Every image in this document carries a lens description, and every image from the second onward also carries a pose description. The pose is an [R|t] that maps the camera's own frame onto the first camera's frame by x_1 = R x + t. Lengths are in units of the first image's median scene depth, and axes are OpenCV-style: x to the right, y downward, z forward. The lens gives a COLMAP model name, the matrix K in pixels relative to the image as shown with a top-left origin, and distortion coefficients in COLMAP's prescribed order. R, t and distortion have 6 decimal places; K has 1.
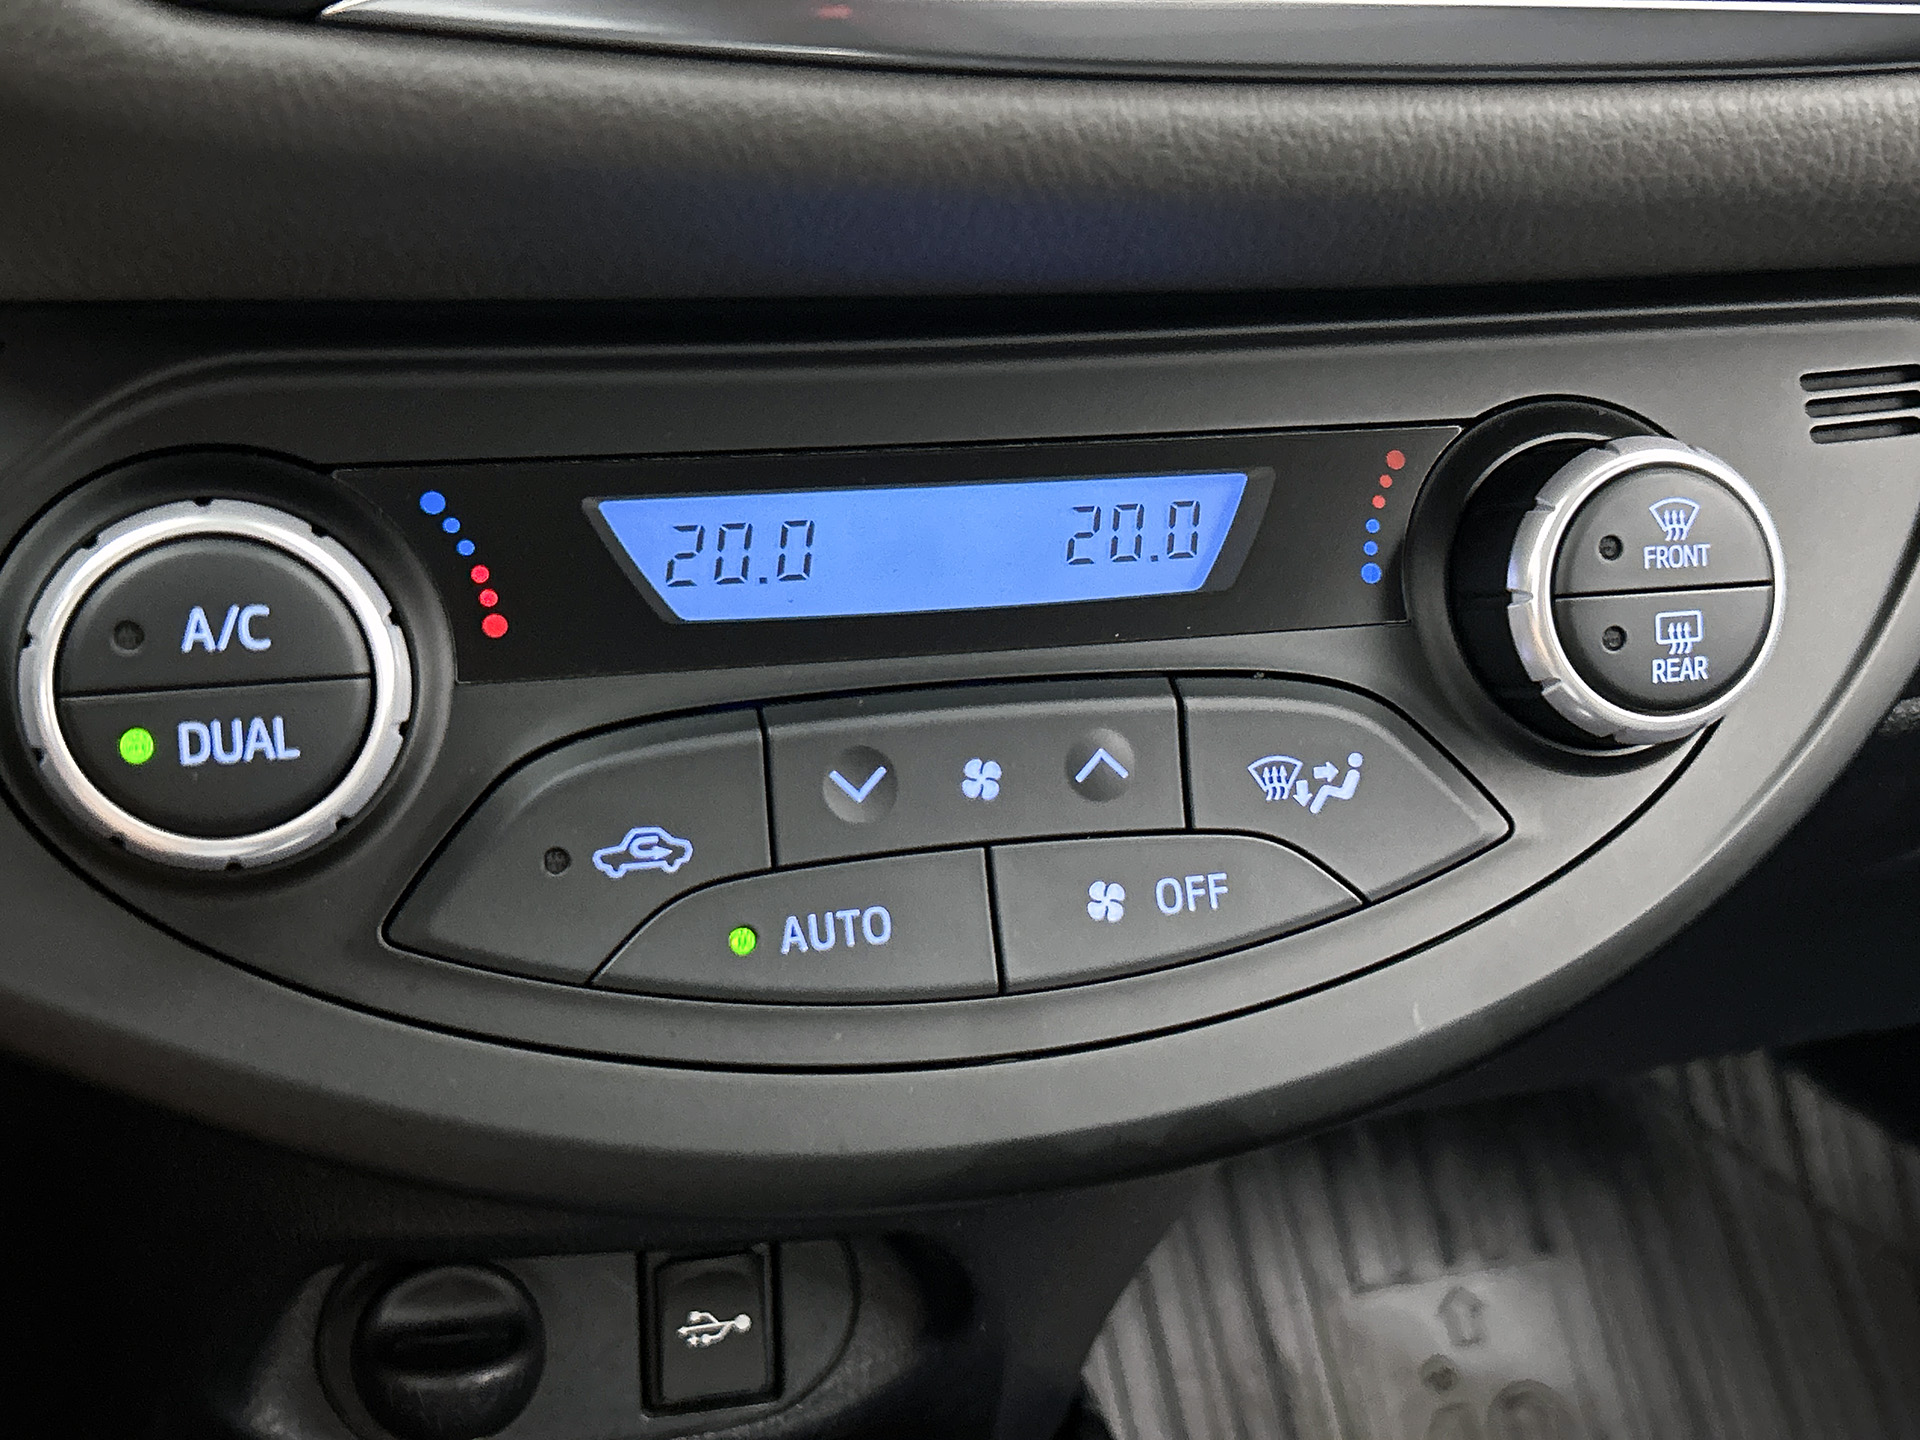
lens RADIAL K [[2324.9, 0, 993.1], [0, 2324.9, 718.4], [0, 0, 1]] dist [0.021769, 0.000000]
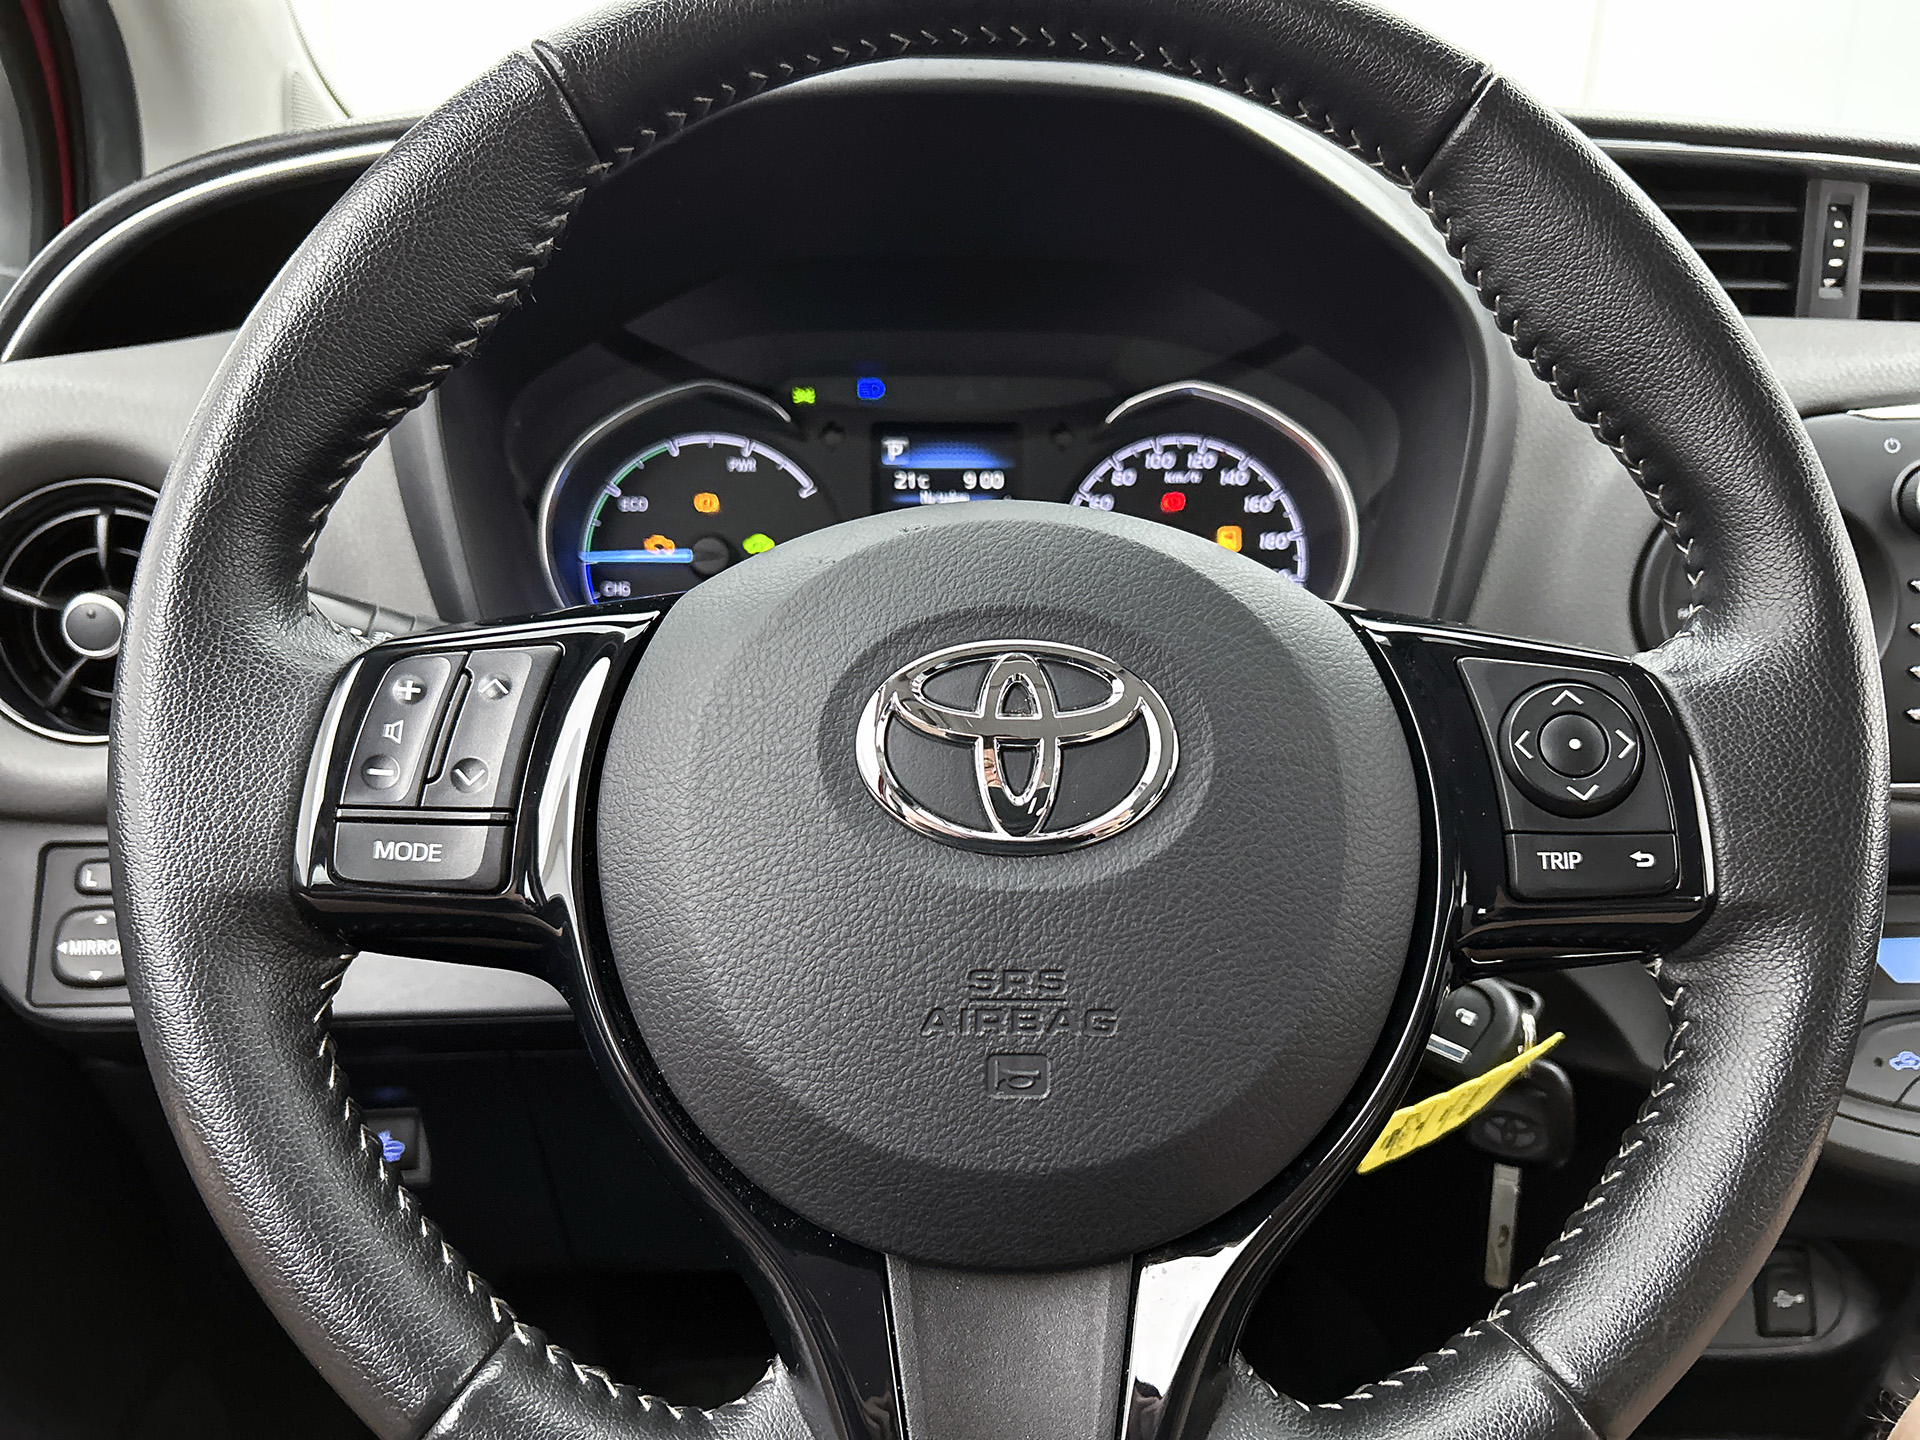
lens RADIAL K [[1448.2, 0, 965.9], [0, 1448.2, 728.6], [0, 0, 1]] dist [0.035818, -0.044932]
pose [[0.971562, -0.022531, -0.235710, -0.767349], [-0.037707, 0.968037, -0.247957, 0.135261], [0.233763, 0.249794, 0.939658, -0.982847]]
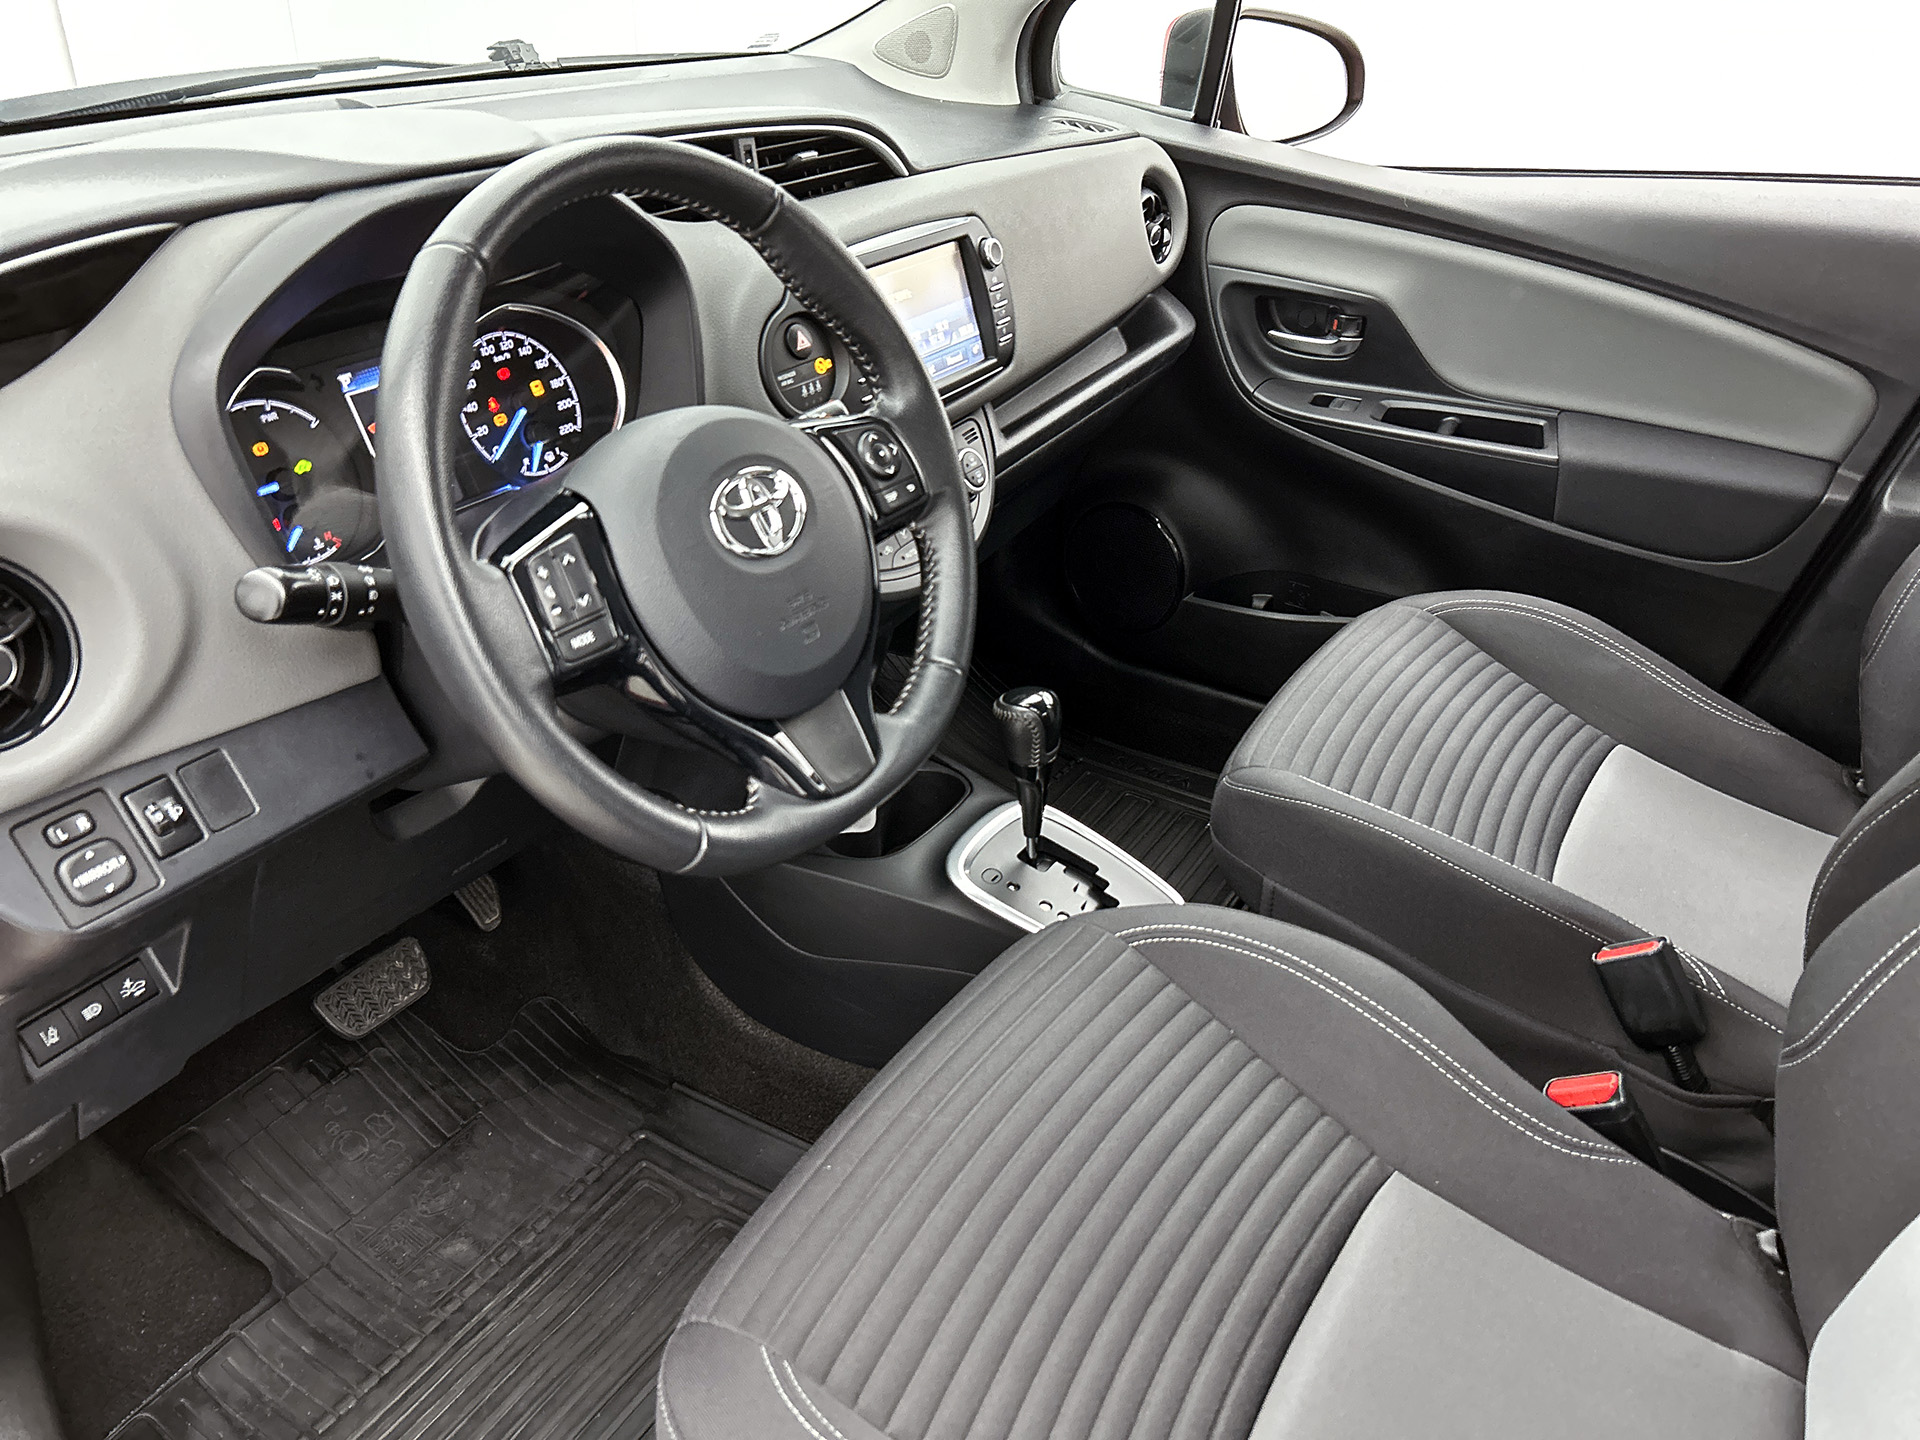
lens RADIAL K [[1448.2, 0, 923.6], [0, 1448.2, 710.1], [0, 0, 1]] dist [0.035818, -0.044932]
pose [[0.753211, -0.398302, 0.523477, -2.155085], [0.399568, 0.909222, 0.116883, 0.029535], [-0.522511, 0.121127, 0.843985, -2.218961]]
